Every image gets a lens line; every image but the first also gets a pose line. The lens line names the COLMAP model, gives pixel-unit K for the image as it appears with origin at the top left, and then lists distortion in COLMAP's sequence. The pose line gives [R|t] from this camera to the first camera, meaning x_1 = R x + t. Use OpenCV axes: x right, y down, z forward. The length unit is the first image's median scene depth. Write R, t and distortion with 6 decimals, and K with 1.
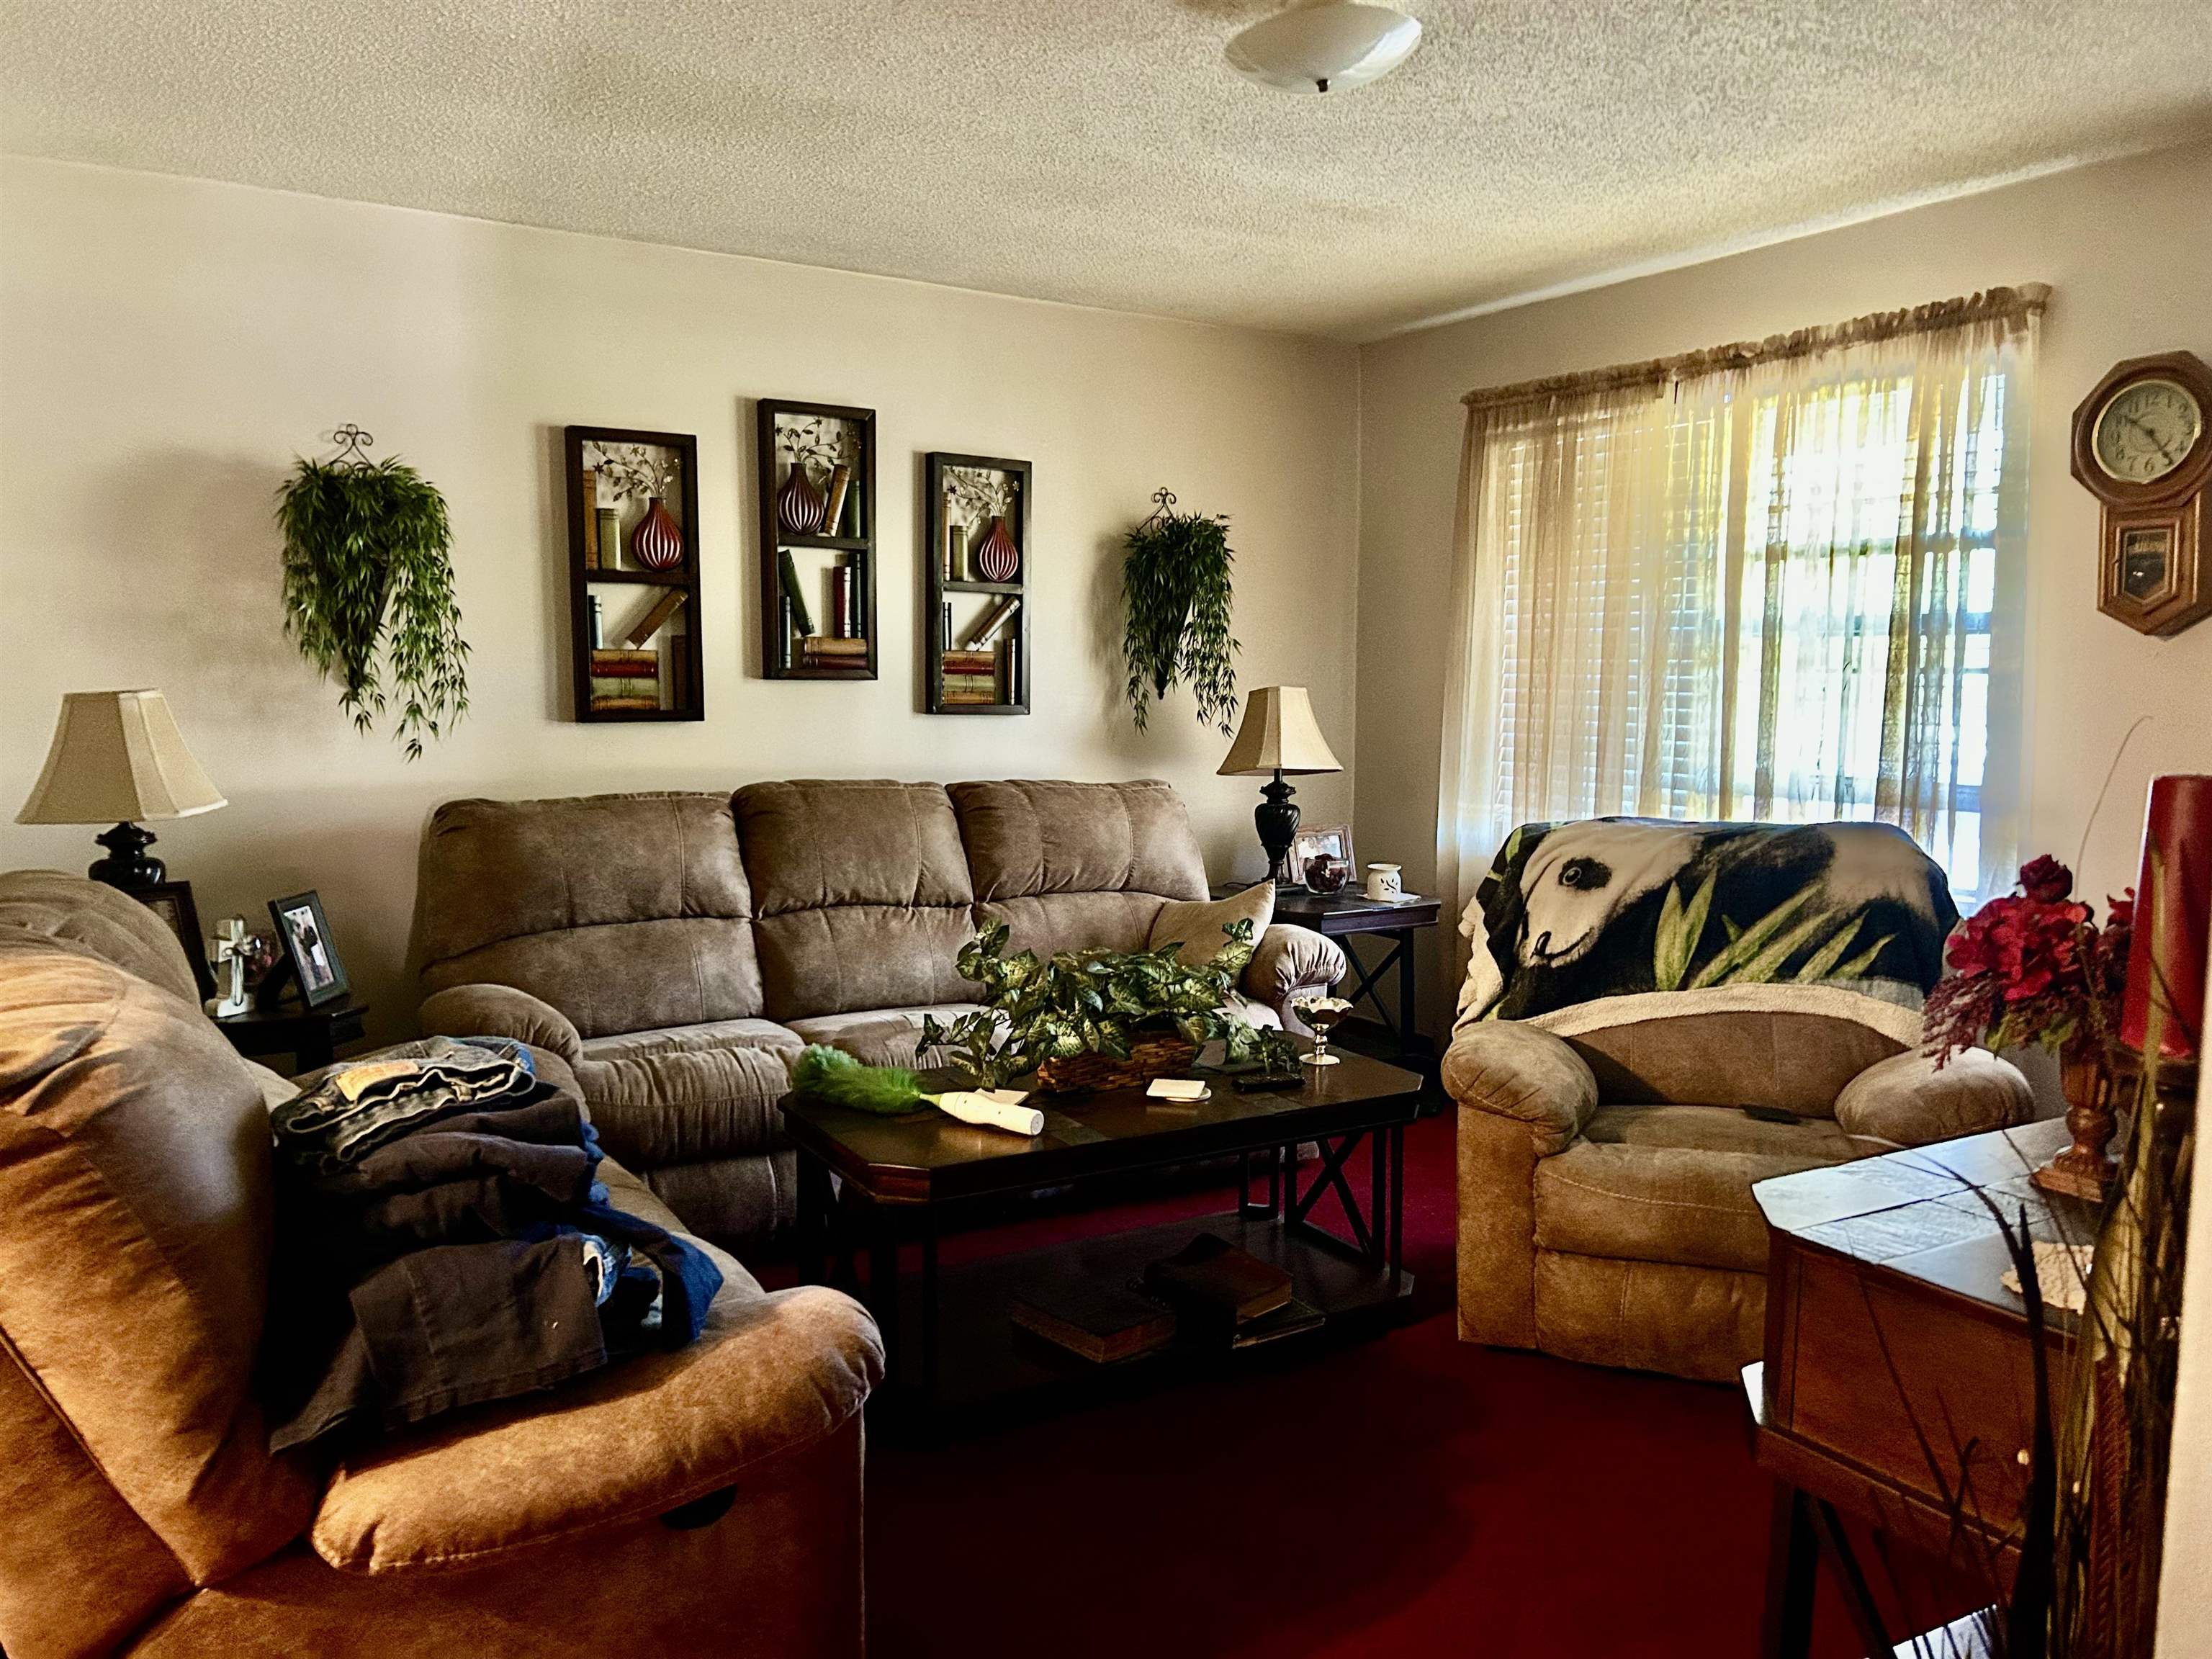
lens RADIAL K [[1664.5, 0, 1101.5], [0, 1664.5, 838.7], [0, 0, 1]] dist [0.053272, -0.053589]
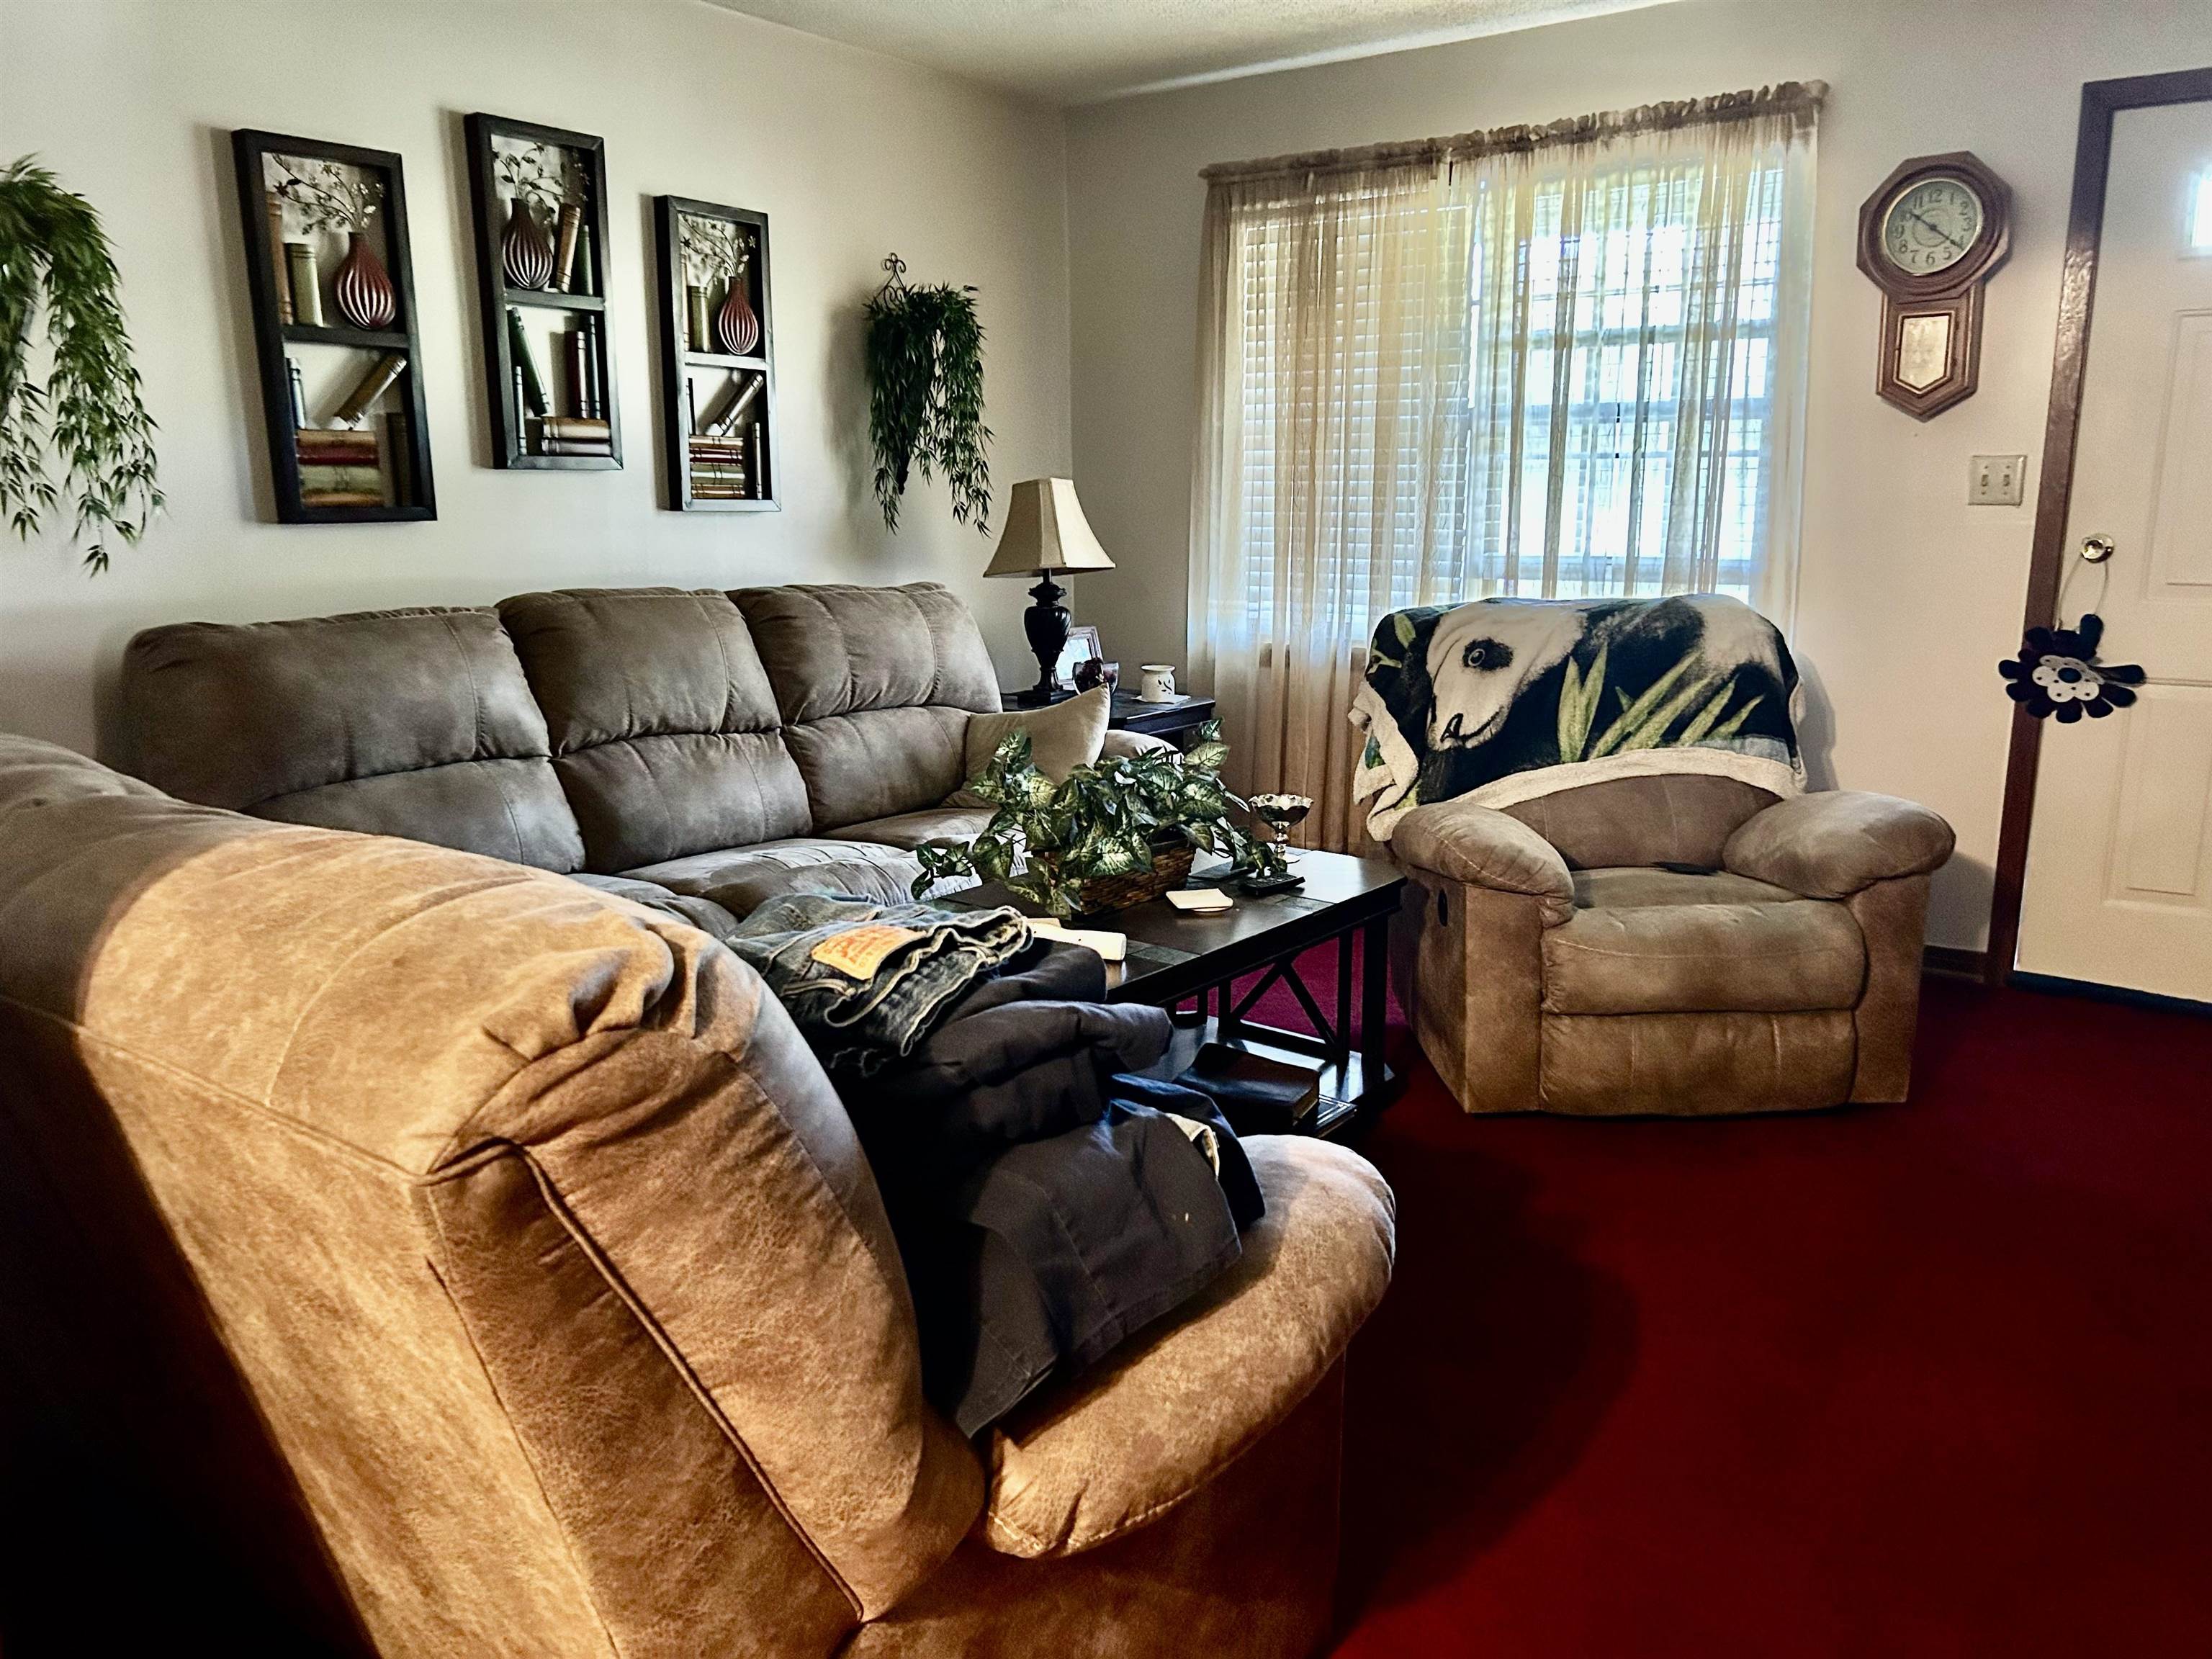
lens RADIAL K [[1664.5, 0, 1124.0], [0, 1664.5, 847.9], [0, 0, 1]] dist [0.053272, -0.053589]
pose [[0.929633, -0.085625, 0.358399, -0.263467], [0.045048, 0.991741, 0.120089, 0.005160], [-0.365722, -0.095494, 0.925812, 0.115852]]
